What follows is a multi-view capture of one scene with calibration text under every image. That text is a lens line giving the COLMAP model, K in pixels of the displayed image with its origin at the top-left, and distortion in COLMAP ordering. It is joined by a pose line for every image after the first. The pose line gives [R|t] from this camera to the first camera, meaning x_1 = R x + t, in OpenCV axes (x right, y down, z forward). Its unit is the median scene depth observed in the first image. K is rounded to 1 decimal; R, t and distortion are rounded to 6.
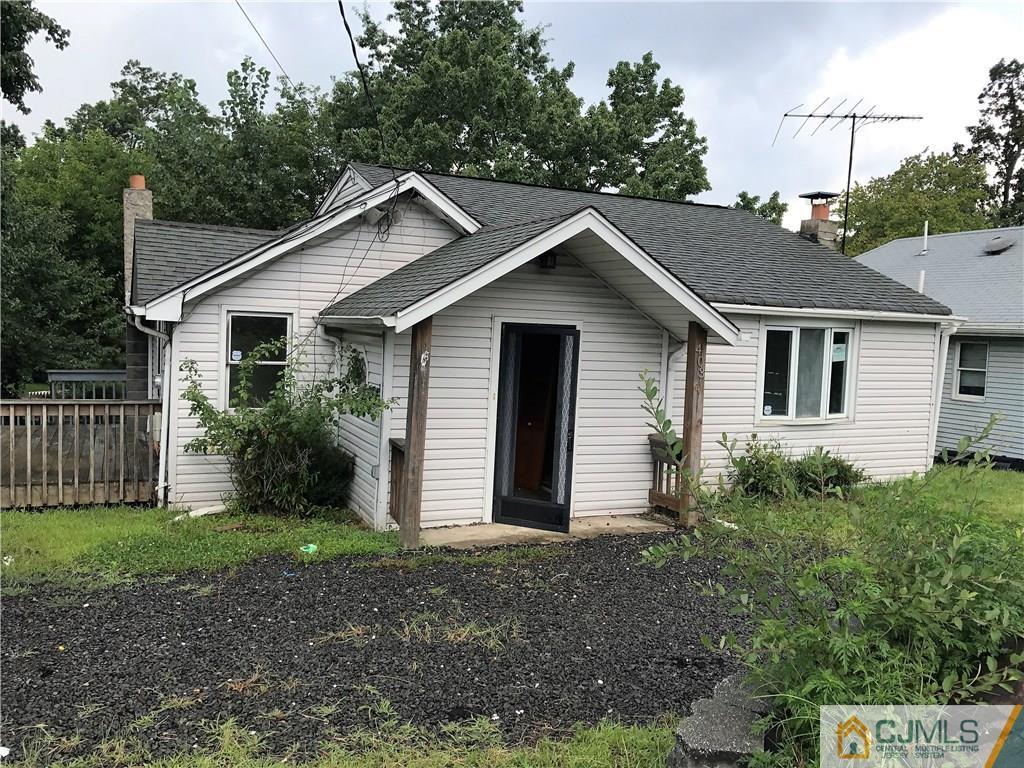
lens RADIAL K [[835.2, 0, 510.0], [0, 835.2, 384.3], [0, 0, 1]] dist [0.014122, 0.003994]
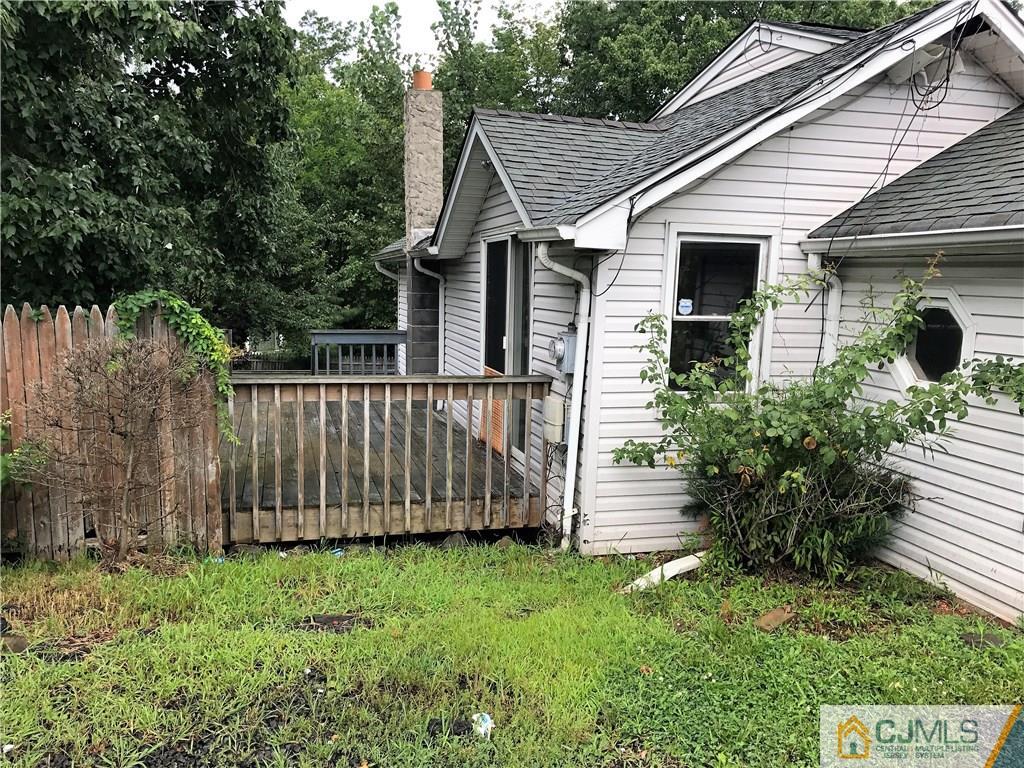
lens RADIAL K [[835.2, 0, 514.1], [0, 835.2, 384.7], [0, 0, 1]] dist [0.014122, 0.003994]
pose [[0.986567, 0.005992, -0.163247, -0.337863], [0.002528, 0.998648, 0.051929, -0.009042], [0.163337, -0.051644, 0.985218, 0.357614]]
